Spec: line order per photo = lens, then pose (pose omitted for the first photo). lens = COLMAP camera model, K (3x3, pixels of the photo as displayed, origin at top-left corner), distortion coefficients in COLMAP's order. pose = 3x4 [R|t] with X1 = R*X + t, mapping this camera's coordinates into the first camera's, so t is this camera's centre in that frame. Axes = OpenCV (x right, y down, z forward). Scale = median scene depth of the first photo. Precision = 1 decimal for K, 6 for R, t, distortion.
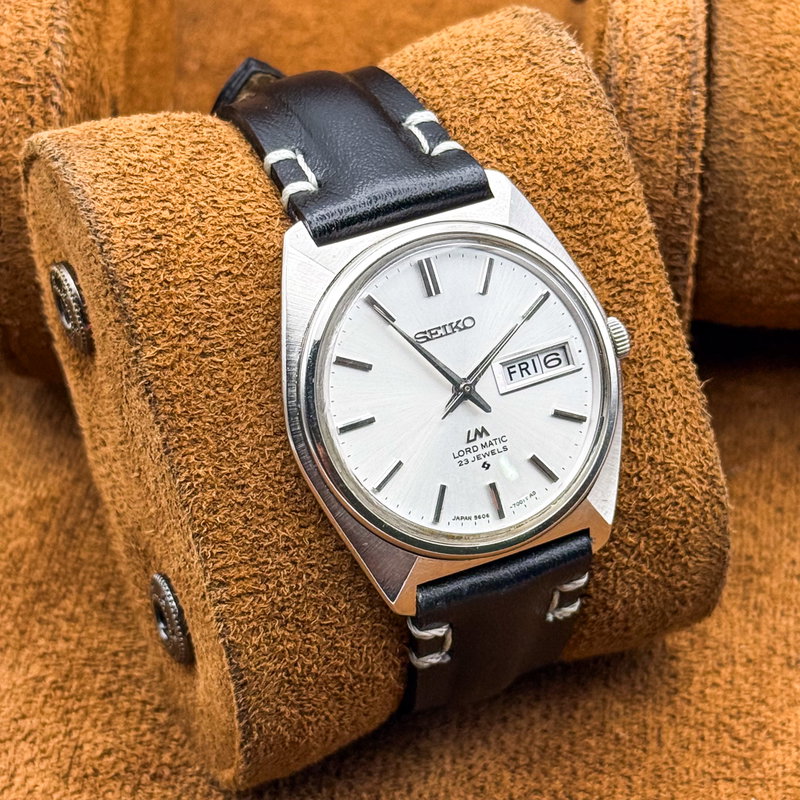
lens RADIAL K [[2385.3, 0, 400.0], [0, 2385.3, 400.0], [0, 0, 1]] dist [0.046793, 0.023501]
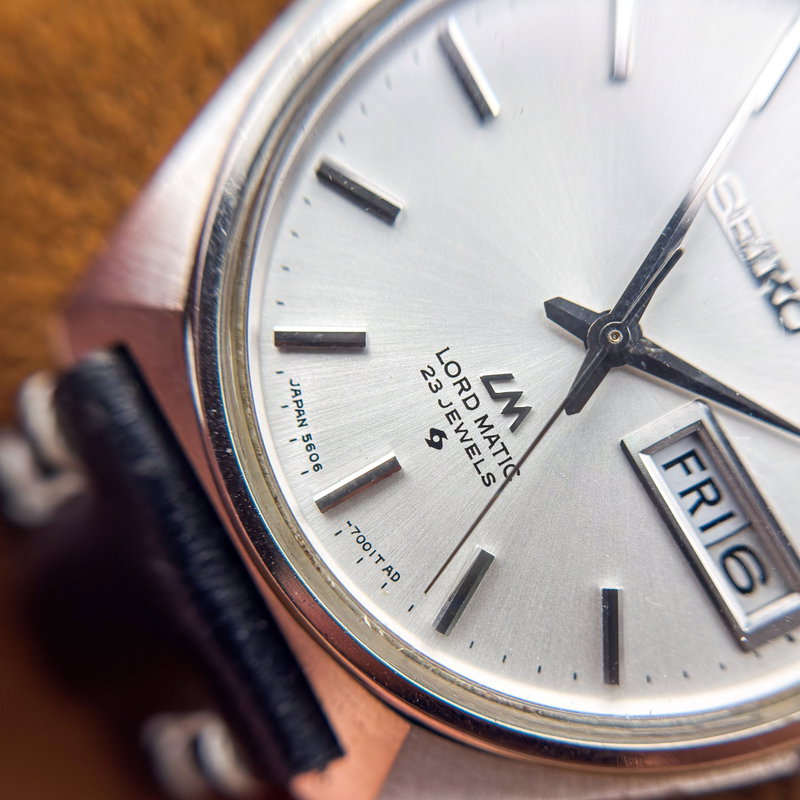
lens RADIAL K [[1344.4, 0, 424.8], [0, 1344.4, 428.3], [0, 0, 1]] dist [0.590020, 0.082996]
pose [[0.172442, 0.935943, -0.307041, 0.103586], [-0.971520, 0.213034, 0.103754, 0.005359], [0.162518, 0.280405, 0.946024, 0.778959]]
